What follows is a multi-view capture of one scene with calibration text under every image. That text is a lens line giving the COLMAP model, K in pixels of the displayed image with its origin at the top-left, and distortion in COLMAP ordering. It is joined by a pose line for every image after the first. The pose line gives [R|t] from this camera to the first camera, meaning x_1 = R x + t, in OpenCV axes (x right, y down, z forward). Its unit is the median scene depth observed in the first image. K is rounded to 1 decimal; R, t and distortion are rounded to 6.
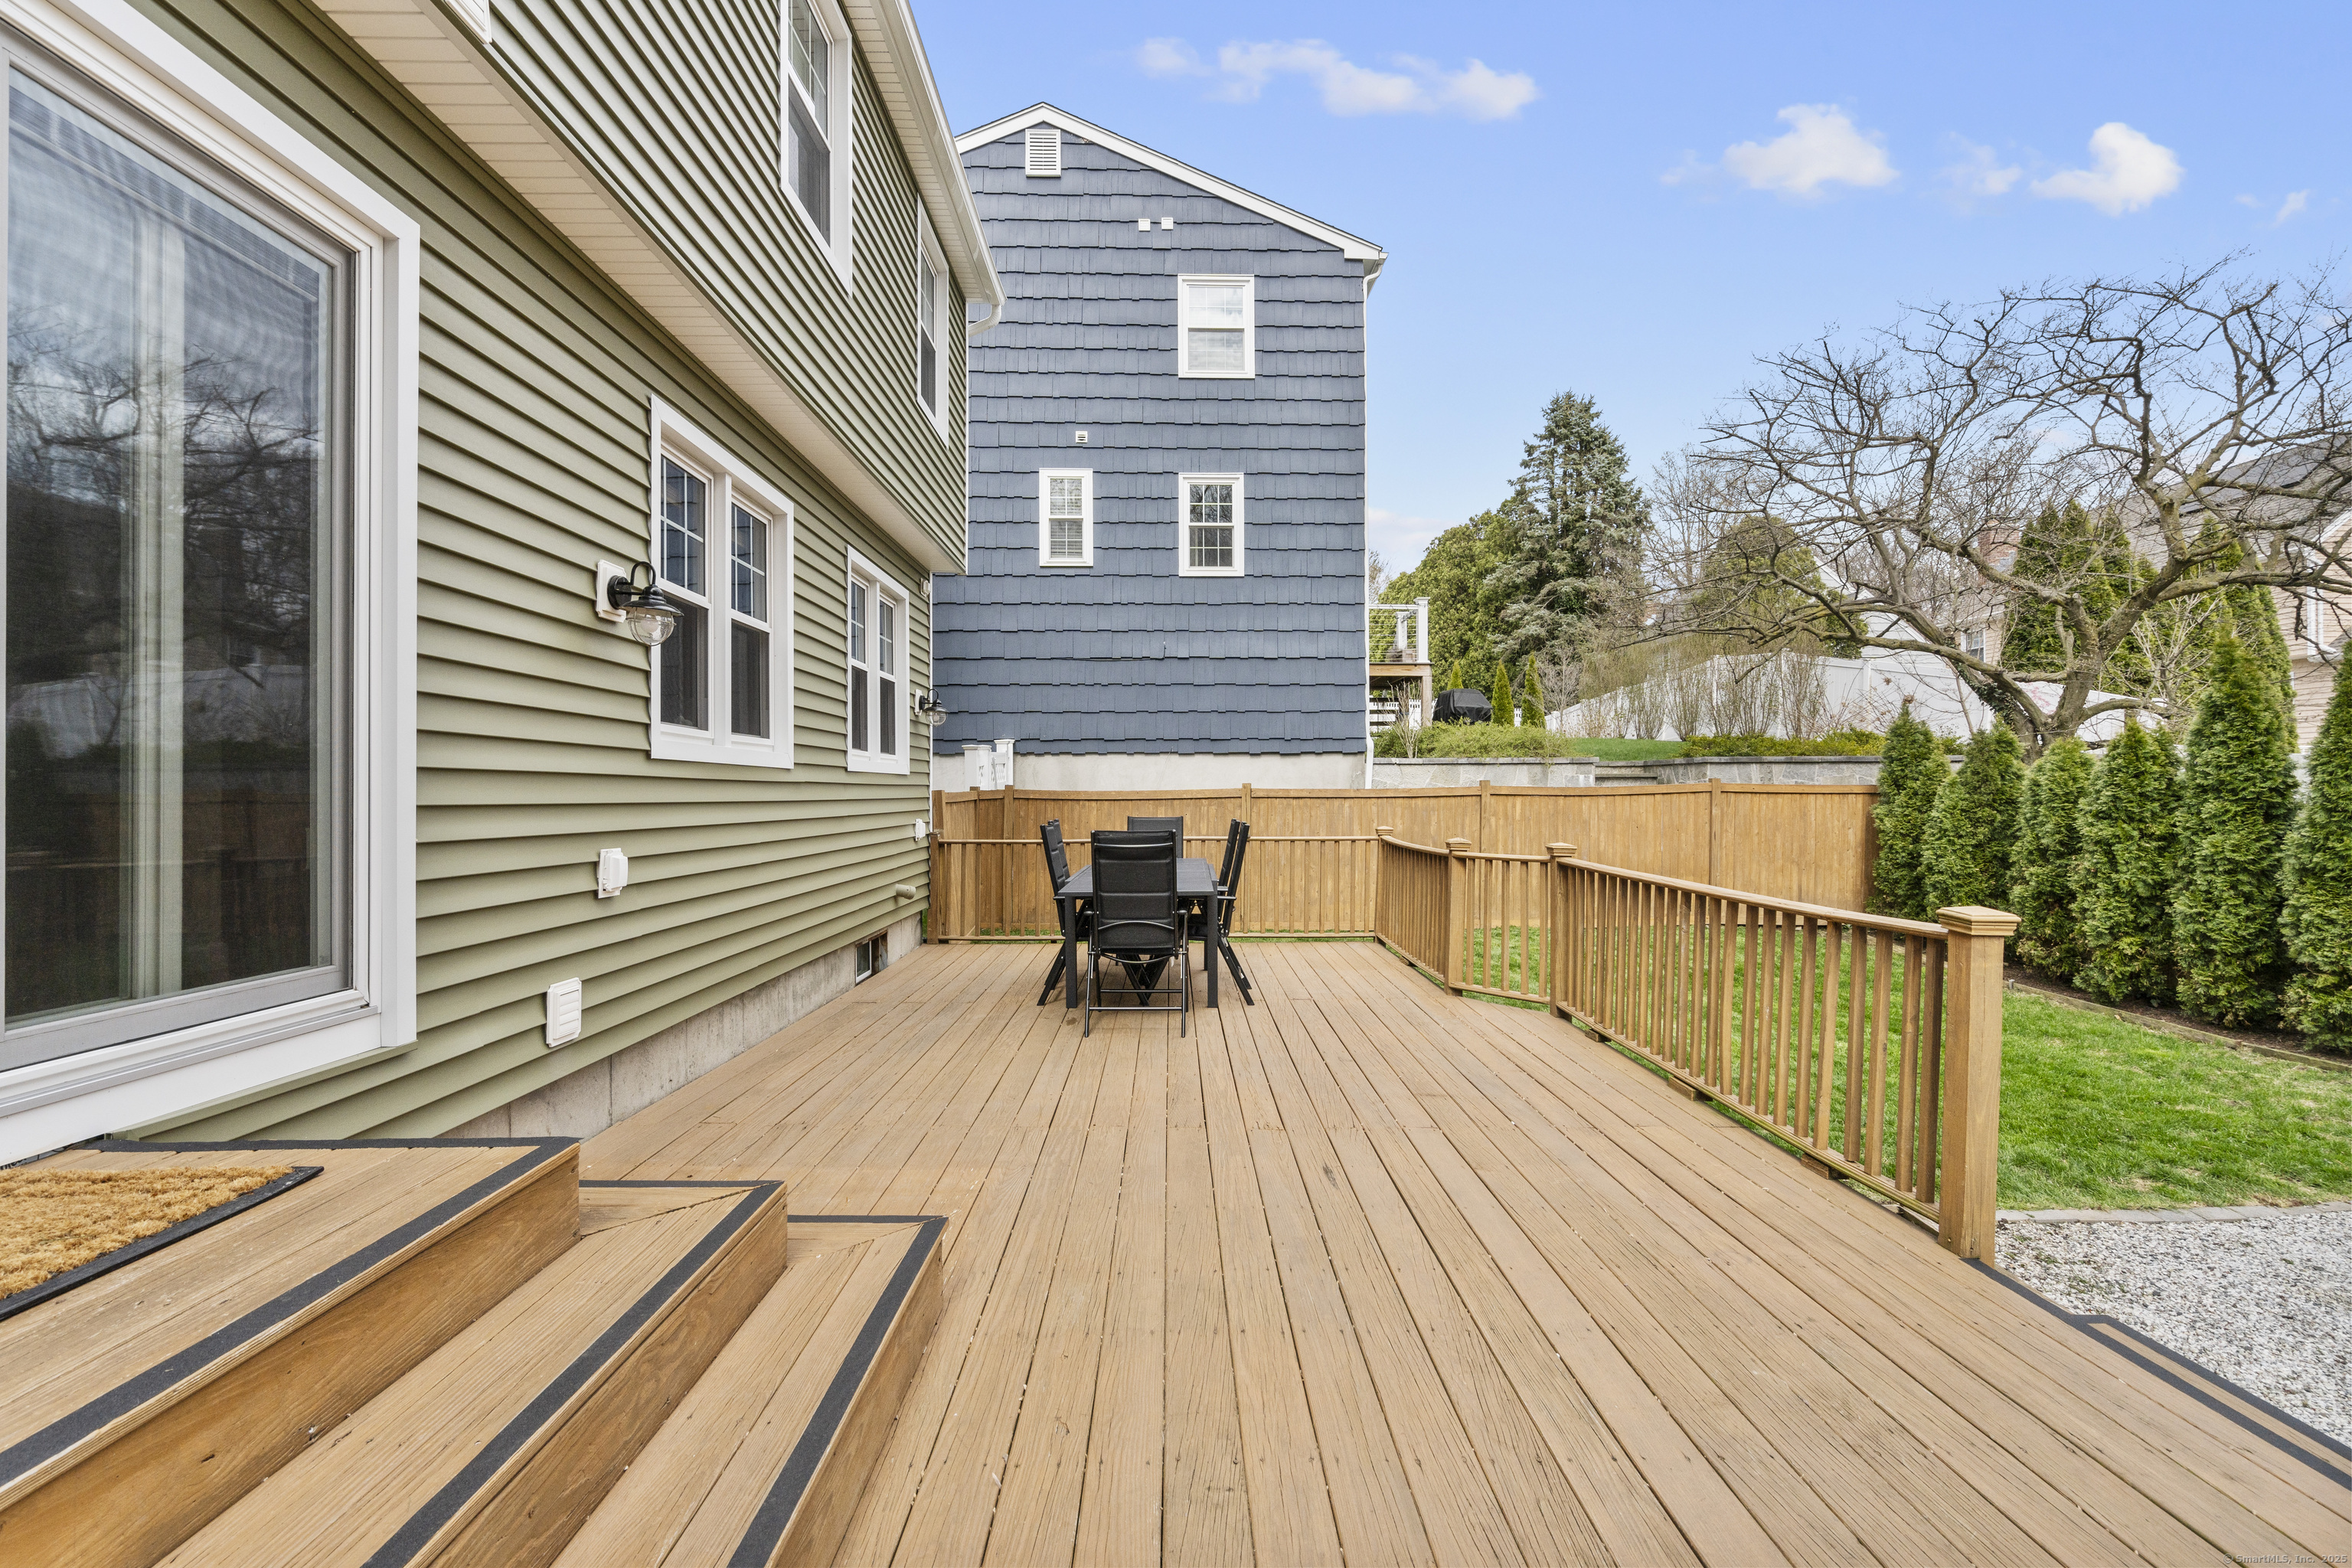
lens RADIAL K [[1094.0, 0, 1177.1], [0, 1094.0, 787.2], [0, 0, 1]] dist [-0.001517, 0.000503]
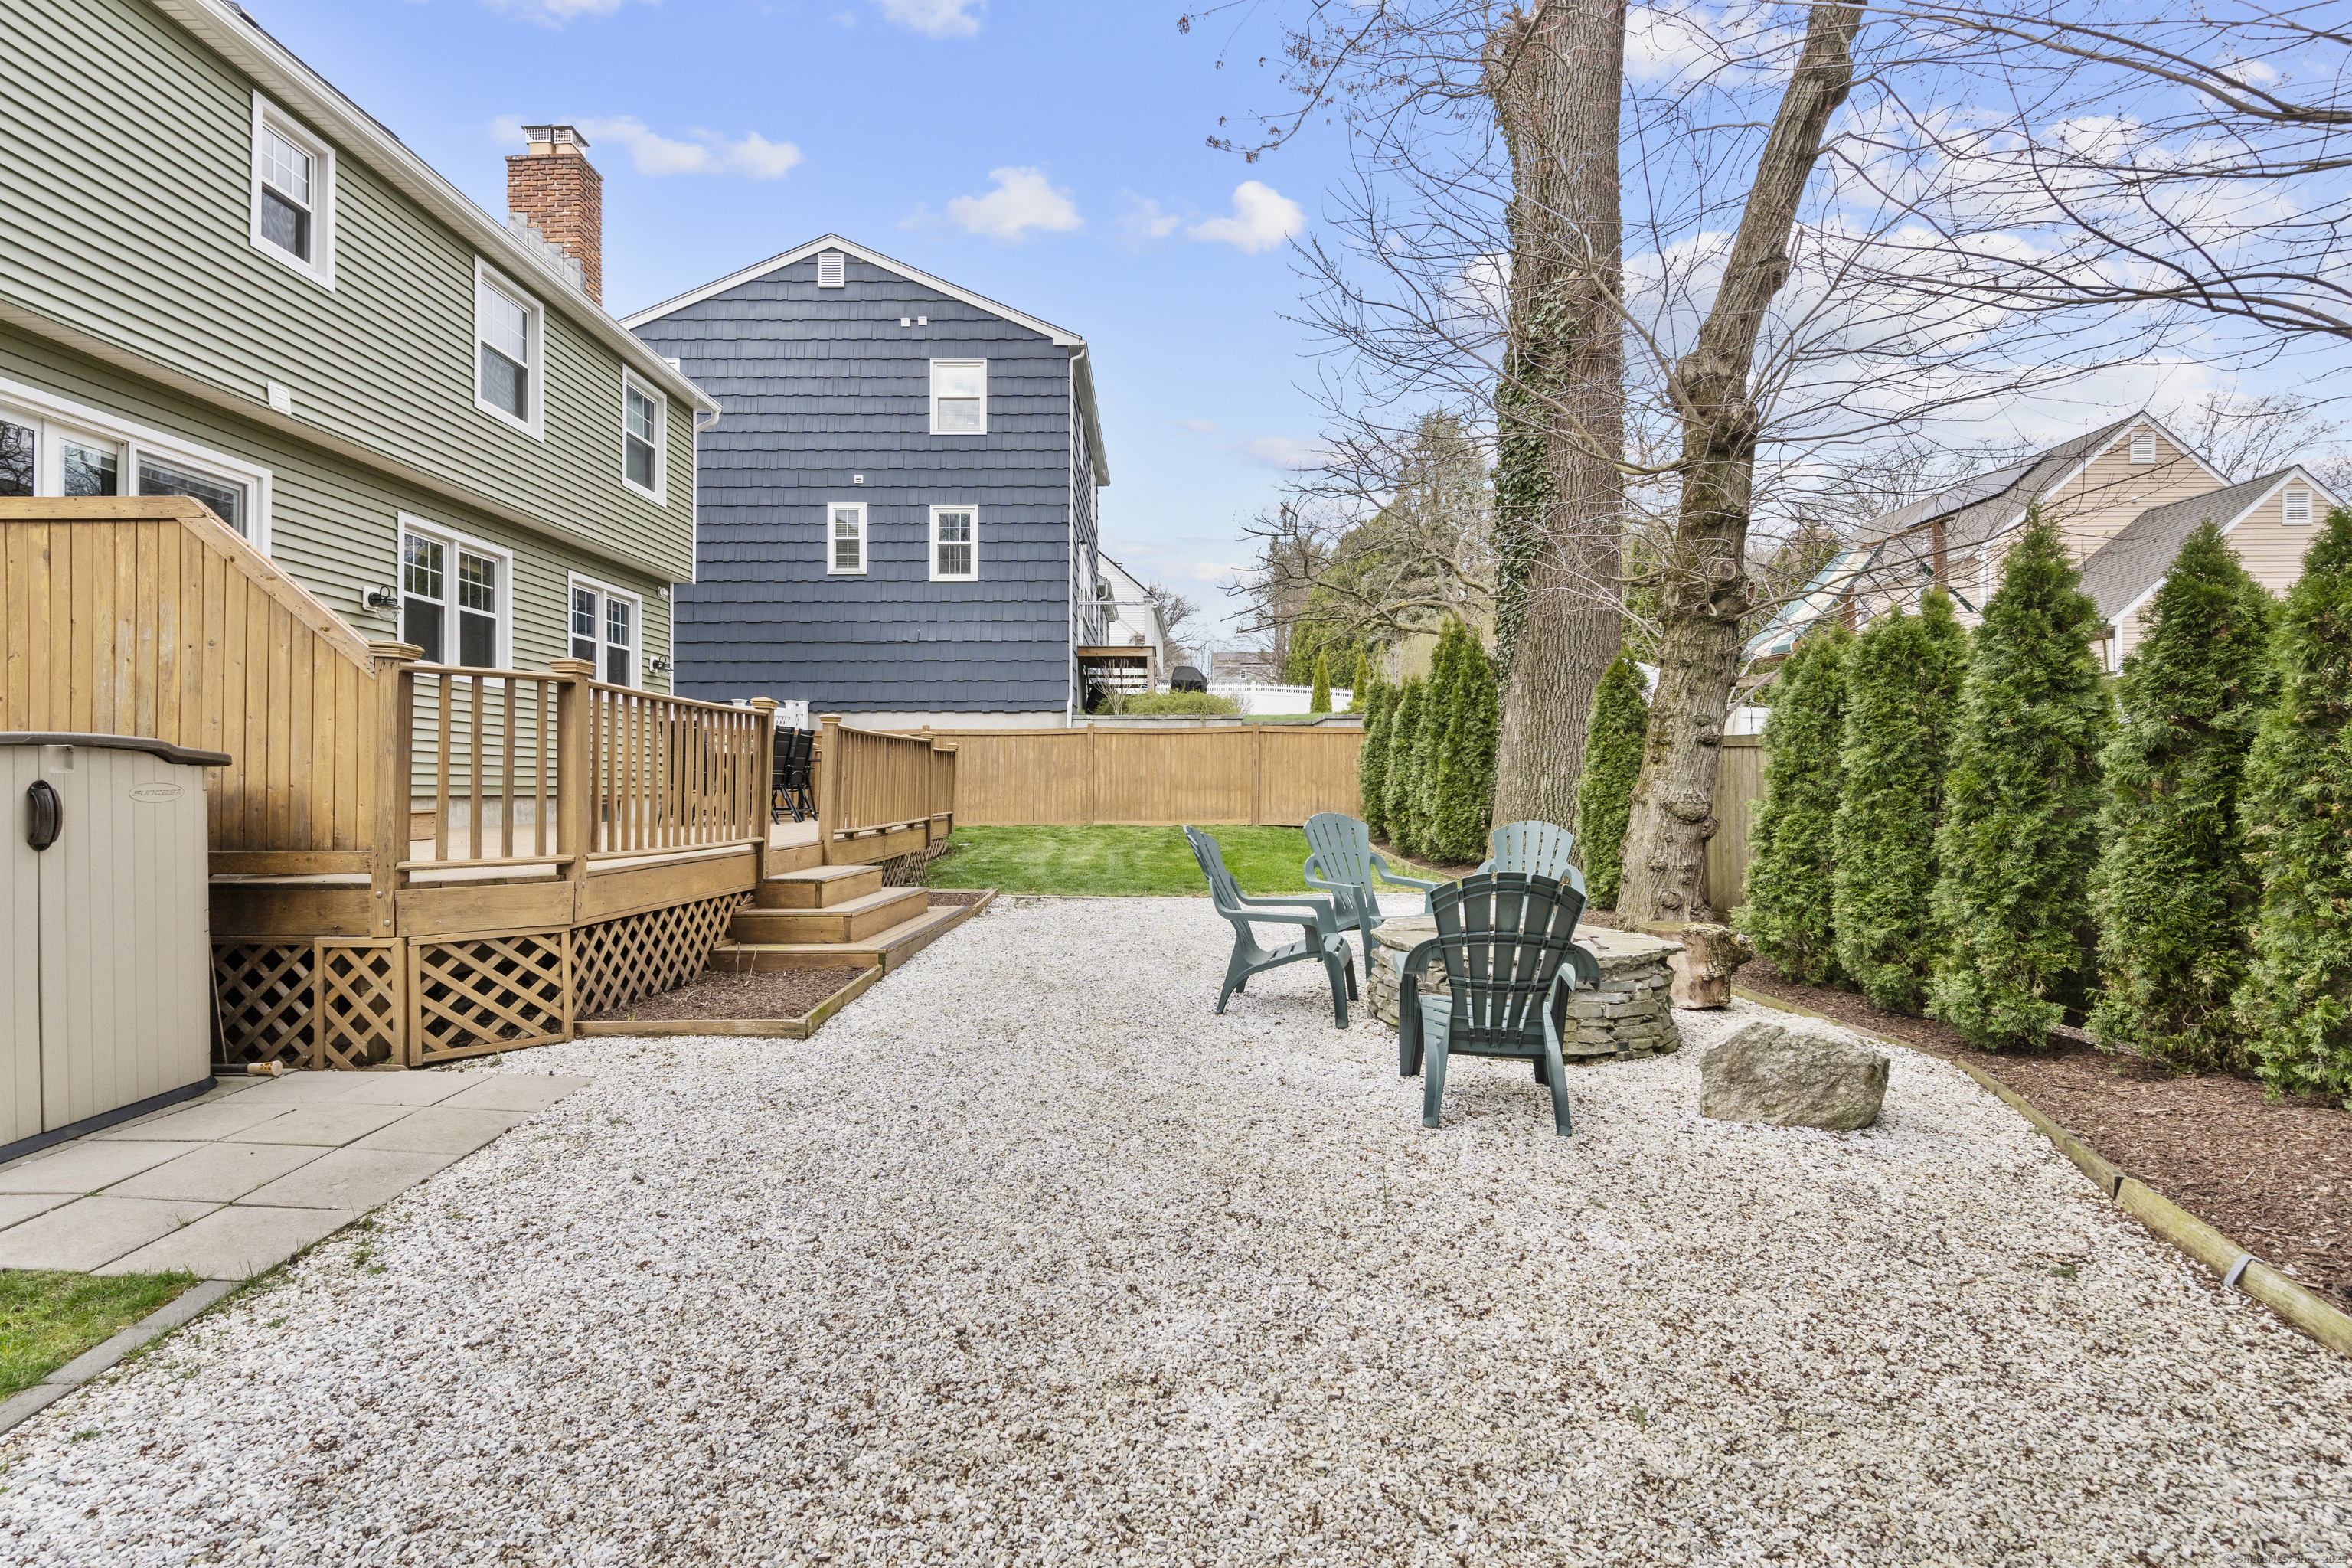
lens RADIAL K [[1094.0, 0, 1169.2], [0, 1094.0, 790.4], [0, 0, 1]] dist [-0.001517, 0.000503]
pose [[0.999444, 0.000466, -0.033337, 0.343880], [-0.000283, 0.999985, 0.005504, 0.059385], [0.033339, -0.005492, 0.999429, -0.350280]]
